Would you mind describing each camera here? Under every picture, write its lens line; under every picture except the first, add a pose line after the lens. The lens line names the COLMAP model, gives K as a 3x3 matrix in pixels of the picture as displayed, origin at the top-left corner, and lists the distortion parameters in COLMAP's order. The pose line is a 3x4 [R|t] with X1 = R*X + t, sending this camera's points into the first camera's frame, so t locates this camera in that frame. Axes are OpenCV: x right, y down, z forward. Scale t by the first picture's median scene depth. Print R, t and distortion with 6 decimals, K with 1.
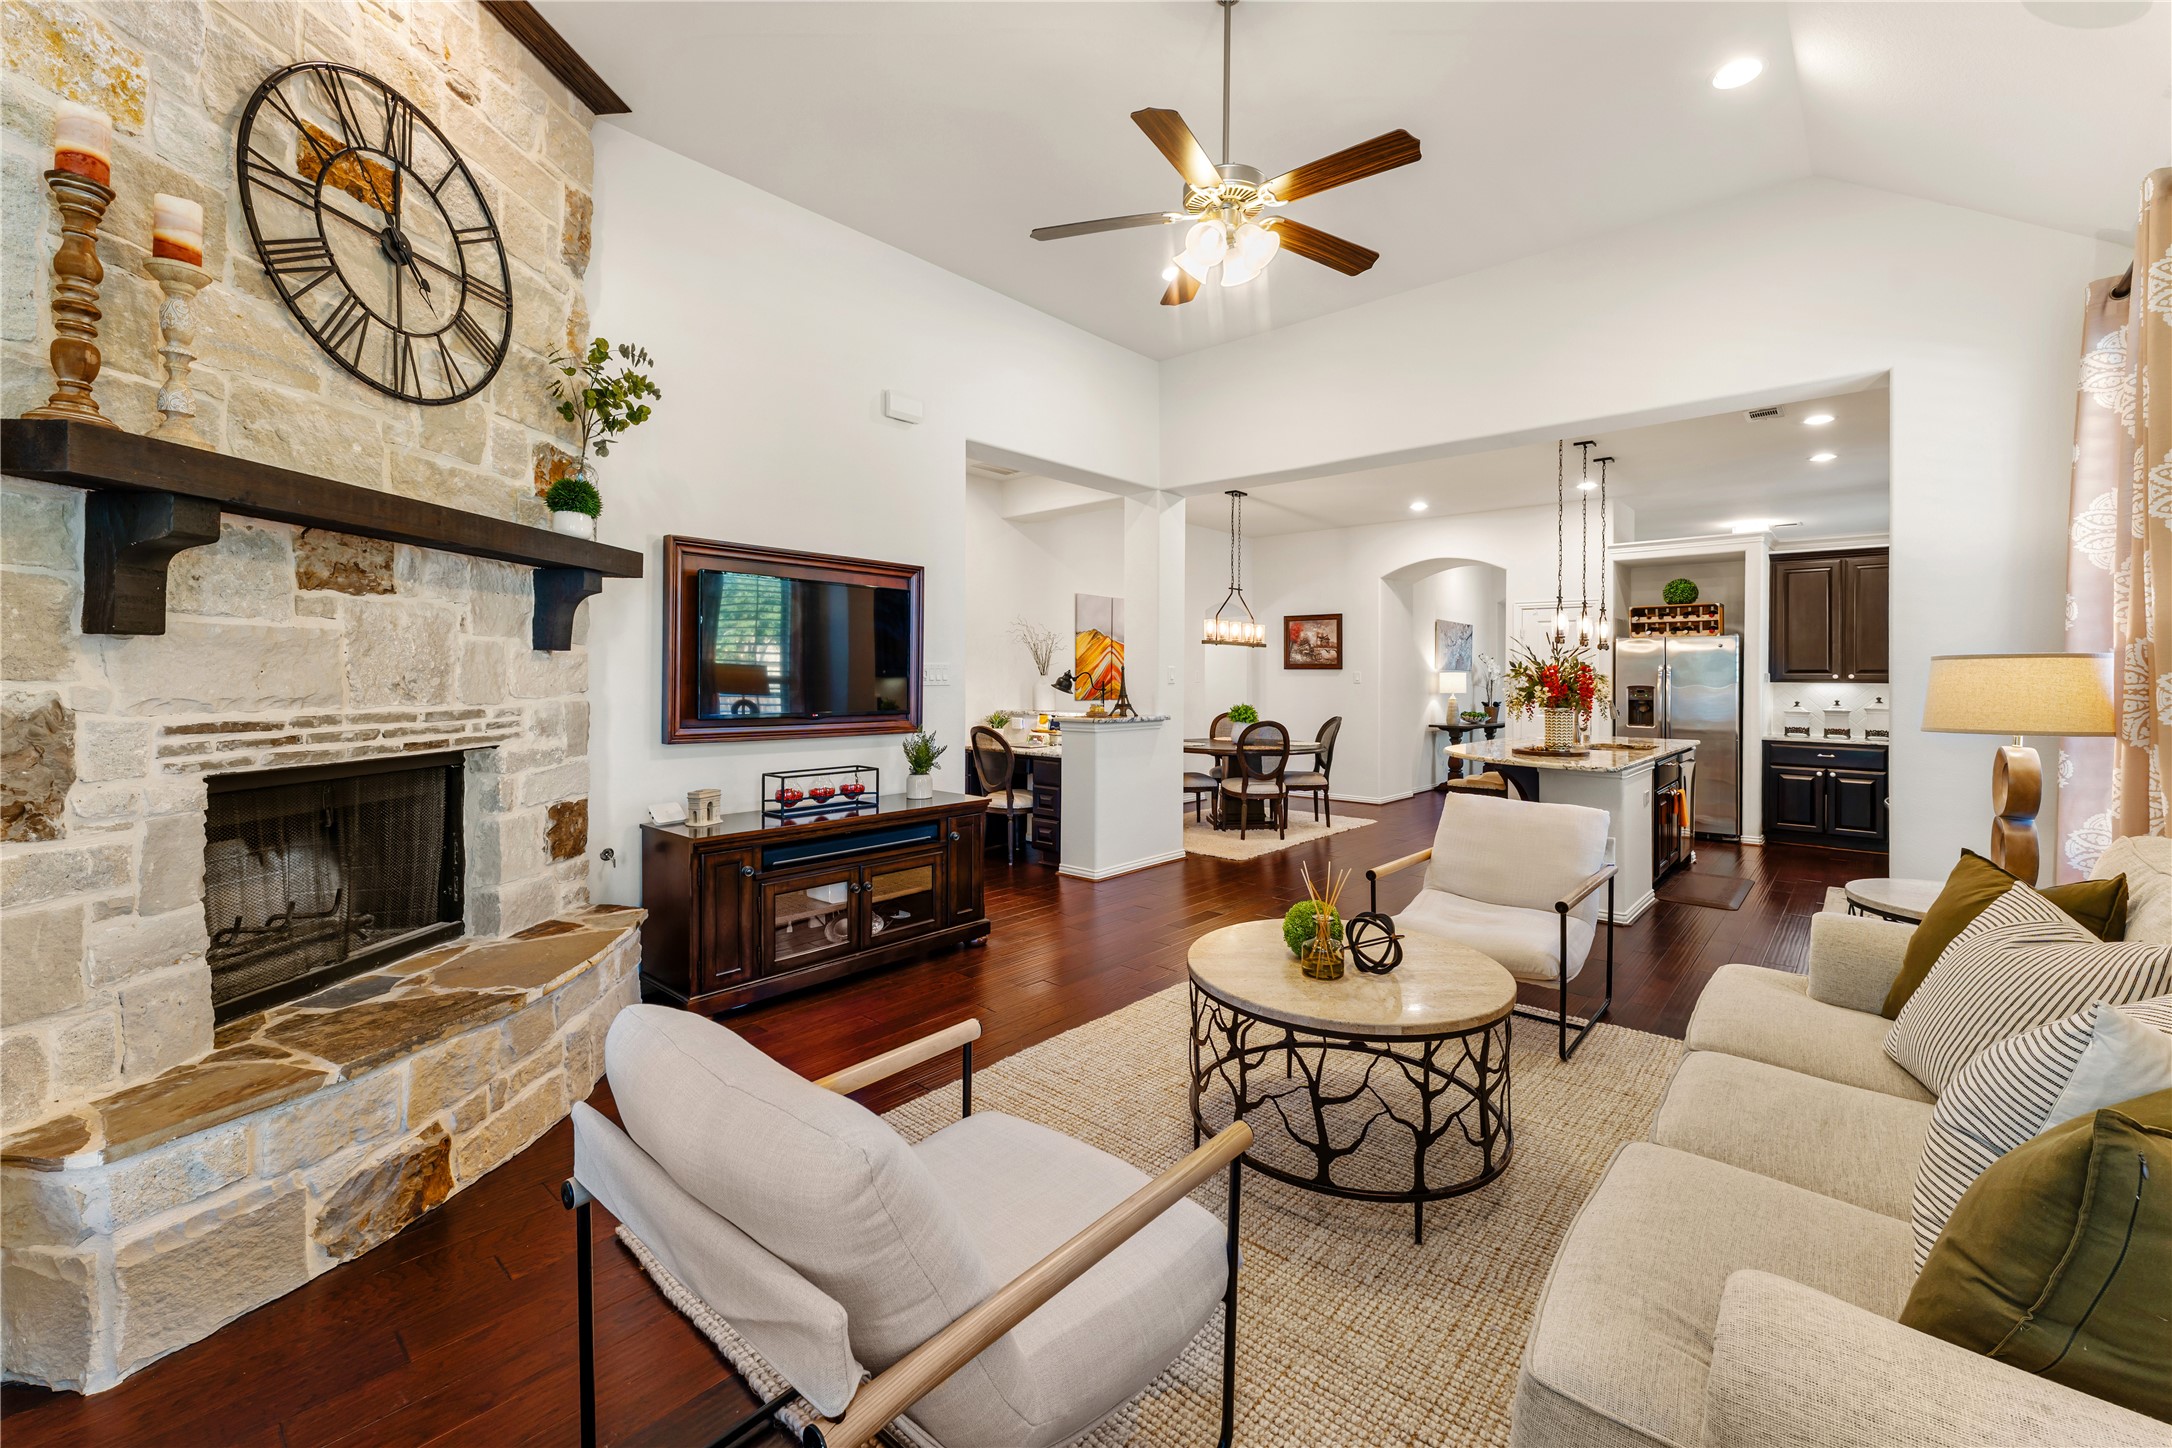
lens RADIAL K [[886.3, 0, 1100.4], [0, 886.3, 677.1], [0, 0, 1]] dist [-0.000918, -0.000223]
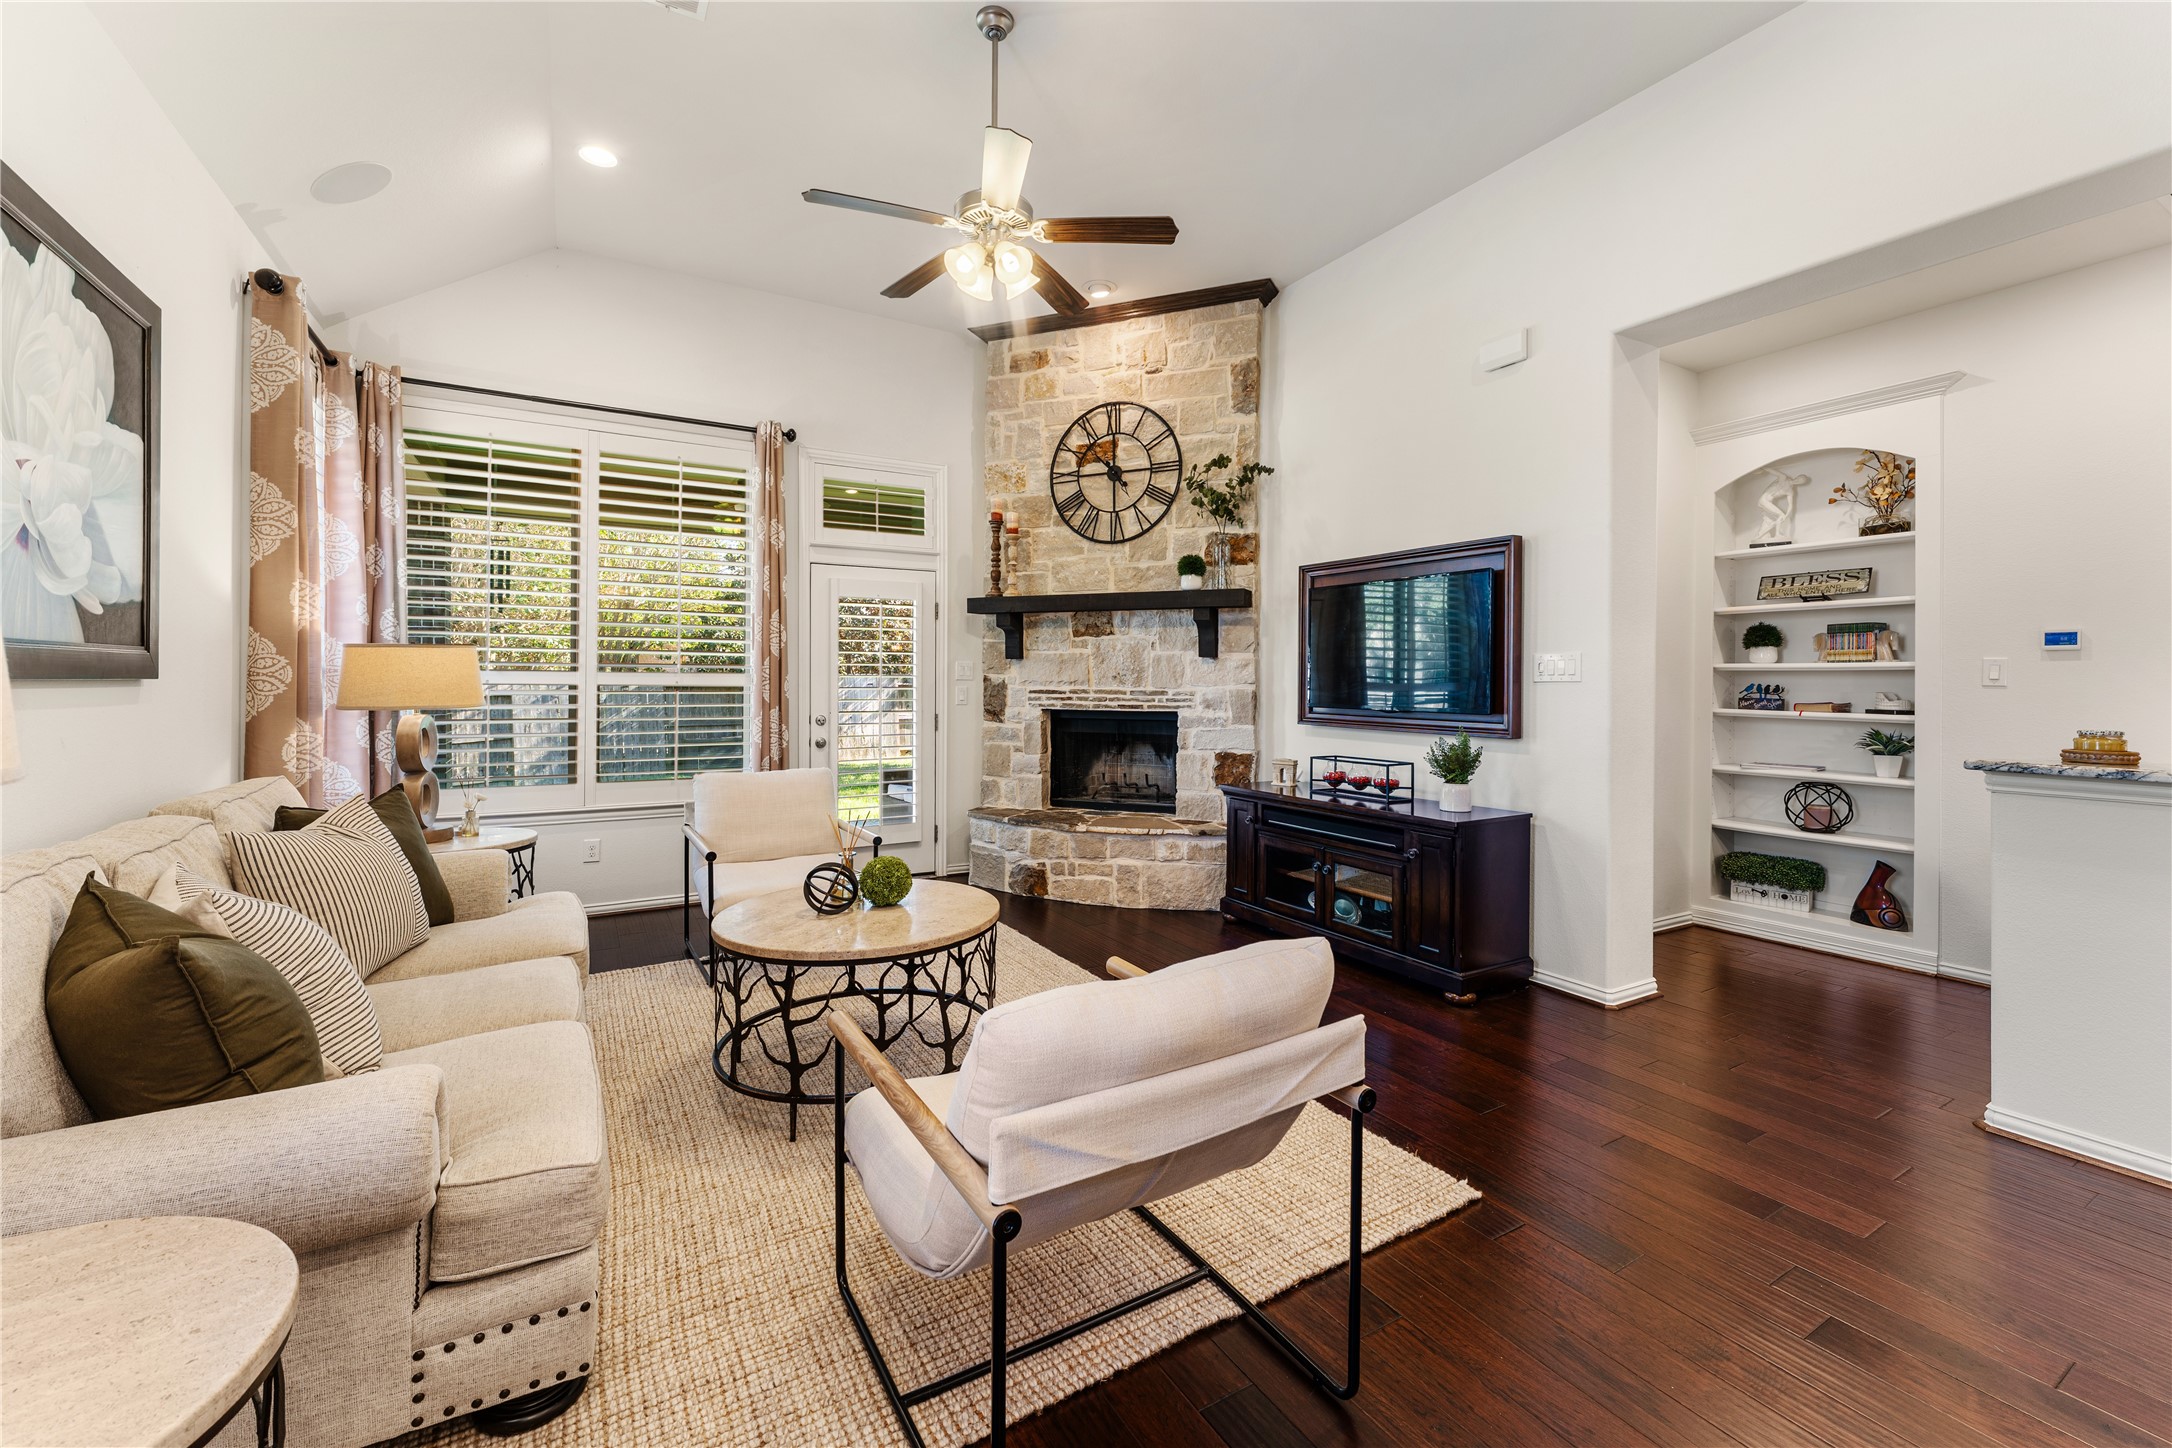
lens RADIAL K [[886.3, 0, 1100.4], [0, 886.3, 677.1], [0, 0, 1]] dist [-0.000918, -0.000223]
pose [[-0.298980, -0.012390, -0.954179, 1.036838], [-0.010122, 0.999901, -0.009812, 0.025162], [0.954206, 0.006725, -0.299075, 1.326108]]
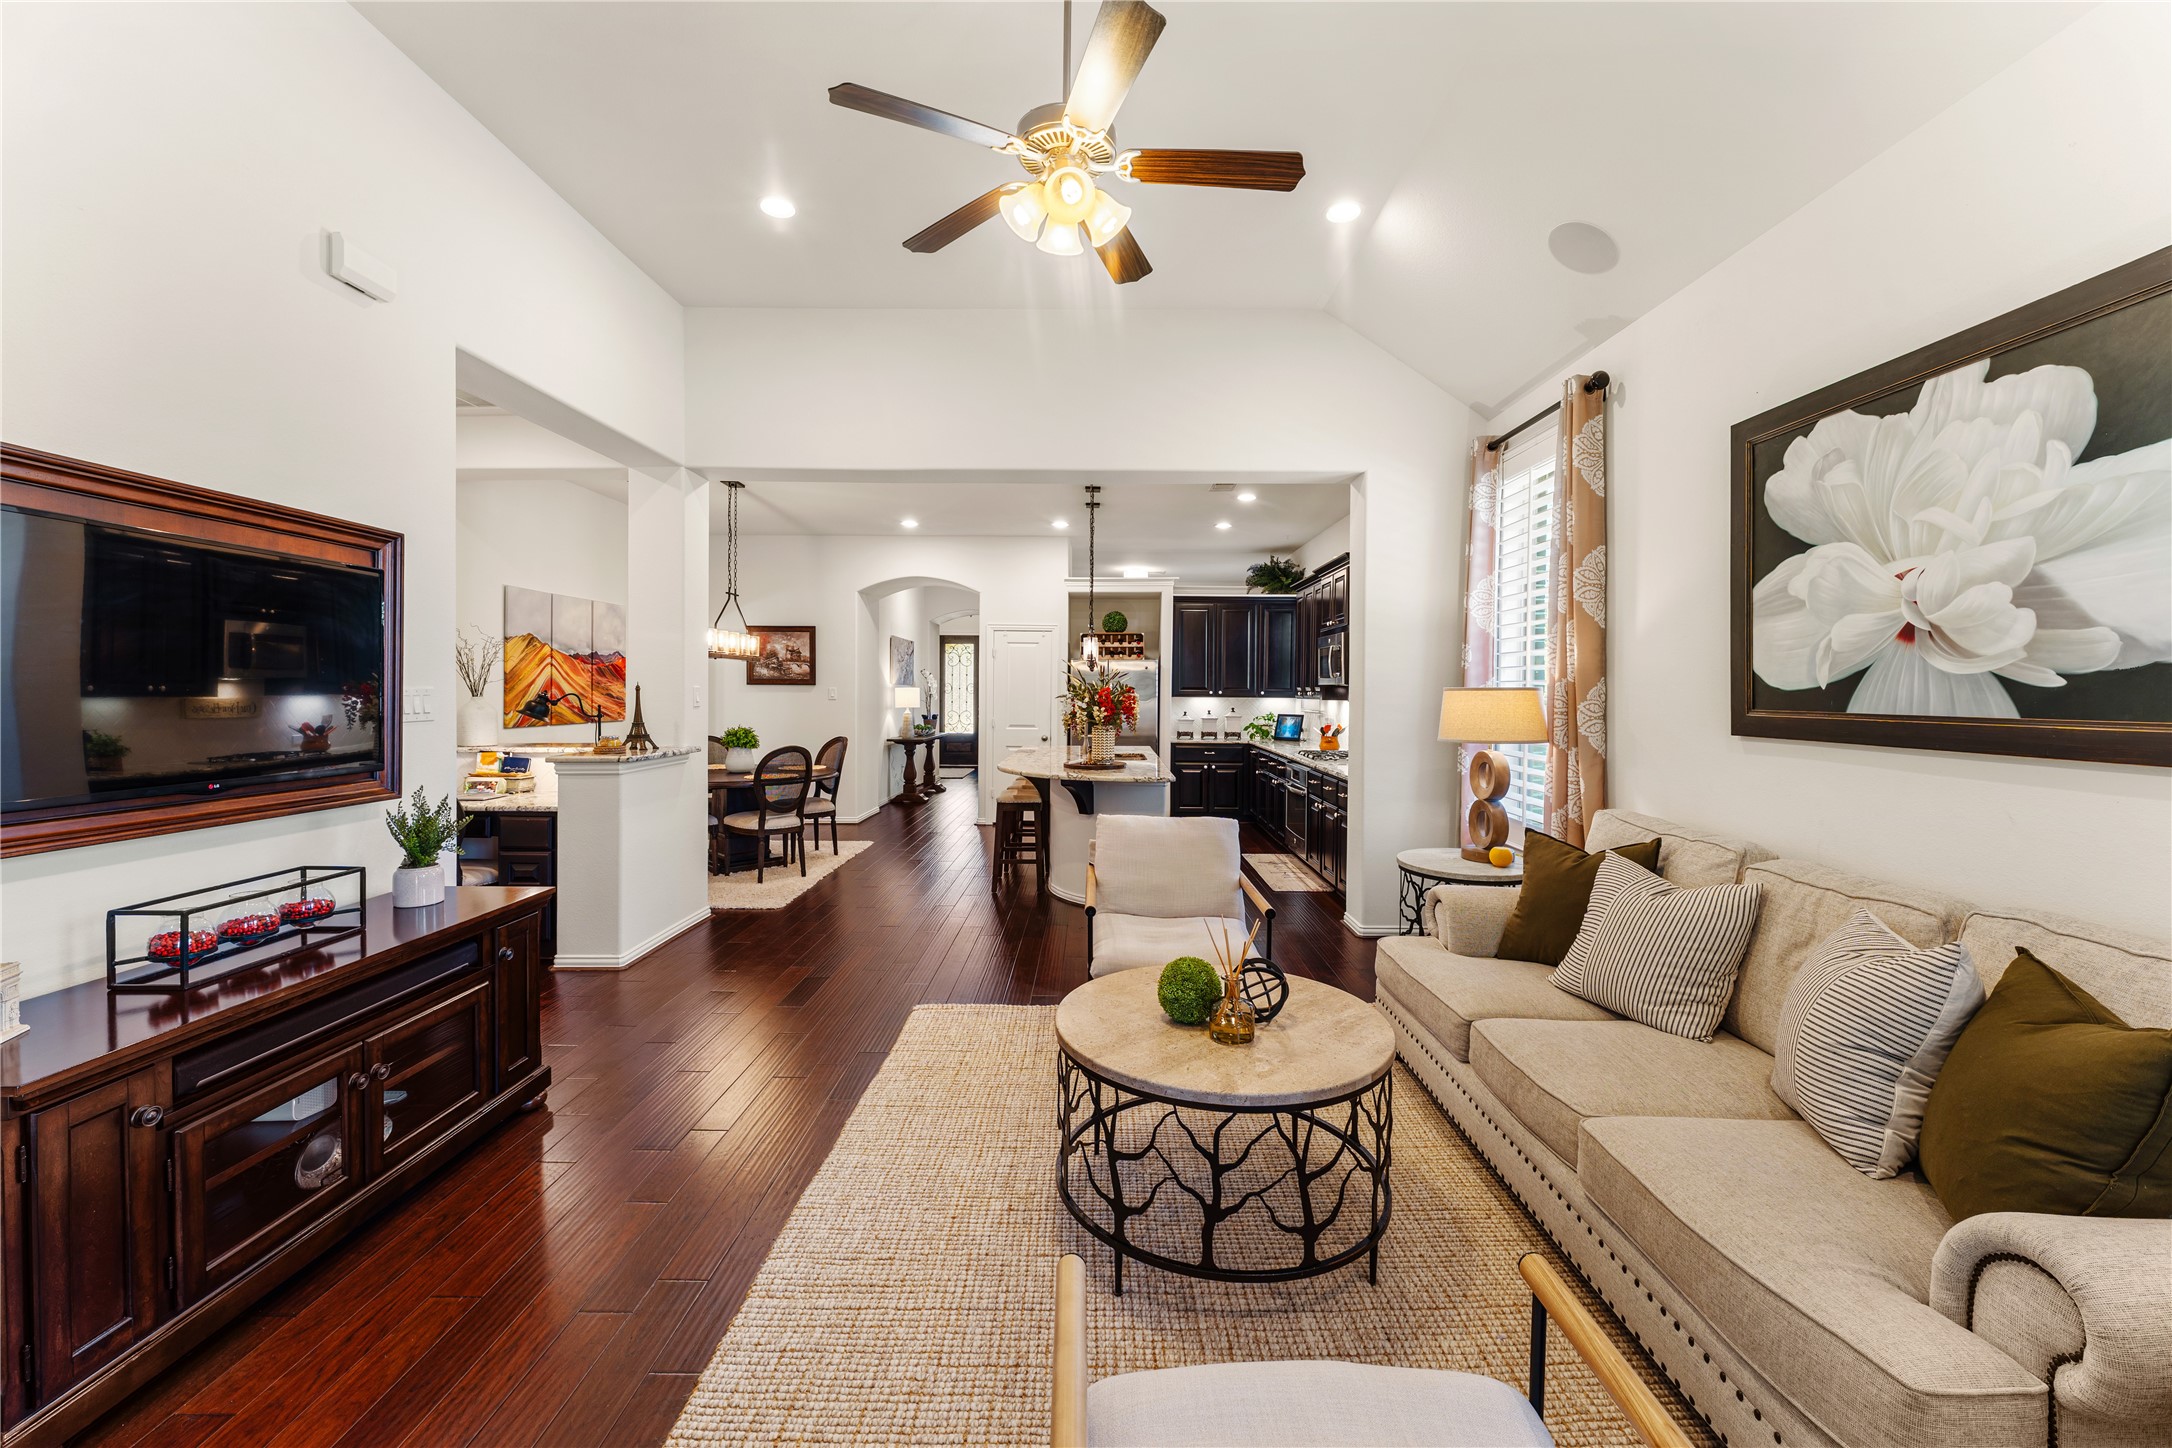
lens RADIAL K [[871.4, 0, 1093.5], [0, 871.4, 695.6], [0, 0, 1]] dist [0.000604, 0.000075]
pose [[0.754894, -0.007505, 0.655803, -0.352691], [0.000095, 0.999936, 0.011335, -0.025311], [-0.655846, -0.008494, 0.754847, 0.317596]]
